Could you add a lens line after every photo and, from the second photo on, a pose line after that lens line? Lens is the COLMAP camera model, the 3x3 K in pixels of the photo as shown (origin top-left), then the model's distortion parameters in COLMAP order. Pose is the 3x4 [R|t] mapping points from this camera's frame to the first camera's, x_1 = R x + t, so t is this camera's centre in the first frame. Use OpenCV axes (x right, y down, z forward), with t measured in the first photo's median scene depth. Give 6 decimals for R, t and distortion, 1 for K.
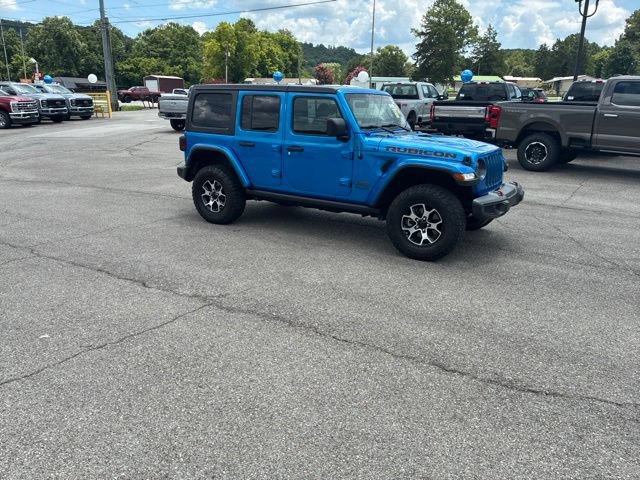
lens RADIAL K [[483.2, 0, 316.9], [0, 483.2, 243.6], [0, 0, 1]] dist [0.064527, -0.087573]
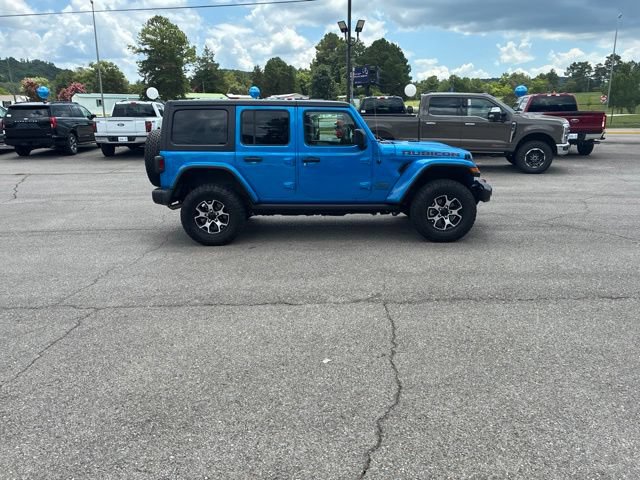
lens RADIAL K [[483.5, 0, 317.0], [0, 483.5, 233.1], [0, 0, 1]] dist [0.060890, -0.083584]
pose [[0.855205, -0.141485, 0.498605, -0.509509], [0.167043, 0.985927, -0.006743, -0.025999], [-0.490634, 0.089055, 0.866803, 0.085015]]
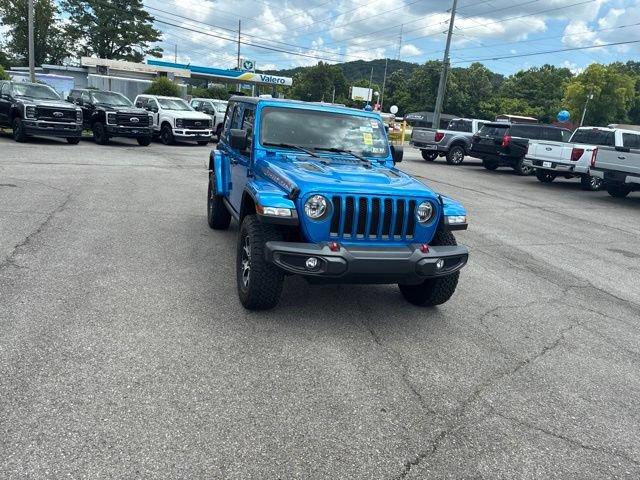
lens RADIAL K [[484.4, 0, 322.0], [0, 484.4, 228.1], [0, 0, 1]] dist [0.067981, -0.094078]
pose [[0.769713, 0.203593, -0.605056, 0.604913], [-0.265599, 0.963989, -0.013509, -0.087797], [0.580517, 0.171100, 0.796069, 0.315806]]
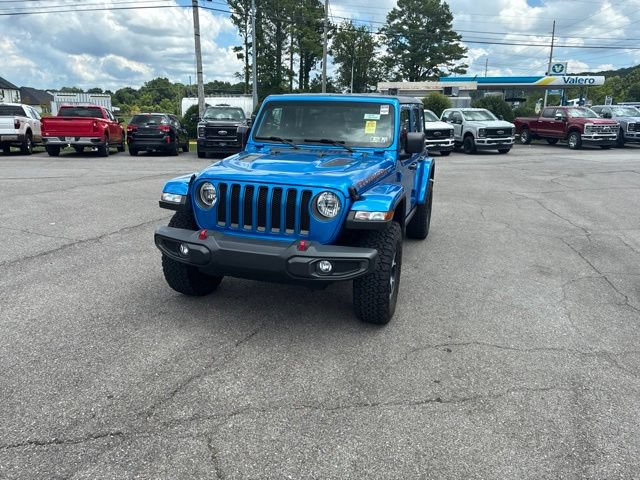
lens RADIAL K [[483.5, 0, 317.0], [0, 483.5, 233.1], [0, 0, 1]] dist [0.060890, -0.083584]
pose [[0.259239, 0.223504, -0.939596, 0.819228], [-0.289959, 0.945988, 0.145023, -0.193823], [0.921259, 0.234848, 0.310044, 0.714434]]
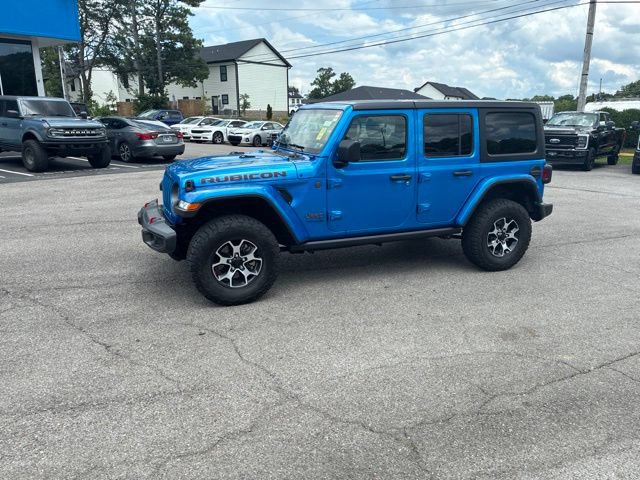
lens RADIAL K [[485.3, 0, 318.2], [0, 485.3, 238.4], [0, 0, 1]] dist [0.051855, -0.073035]
pose [[-0.571886, 0.186091, -0.798947, 0.756831], [-0.246154, 0.890122, 0.383525, -0.393234], [0.782531, 0.415997, -0.463241, 1.351902]]
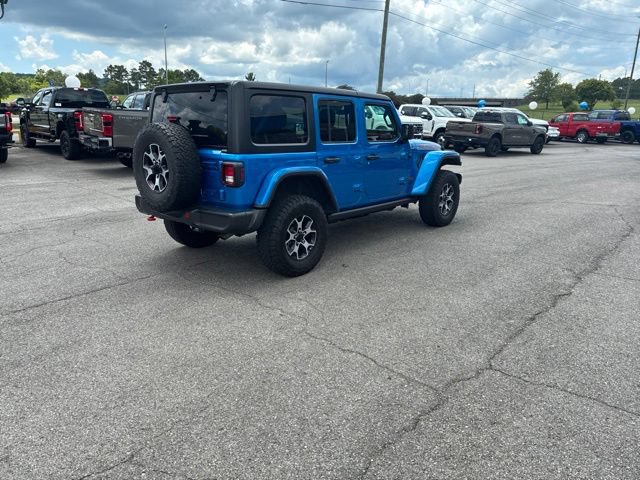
lens RADIAL K [[484.1, 0, 317.7], [0, 484.1, 232.2], [0, 0, 1]] dist [0.060203, -0.083983]
pose [[0.162471, -0.237871, 0.957612, -0.888273], [0.271215, 0.943891, 0.188448, -0.232595], [-0.948707, 0.229101, 0.217869, 0.814134]]
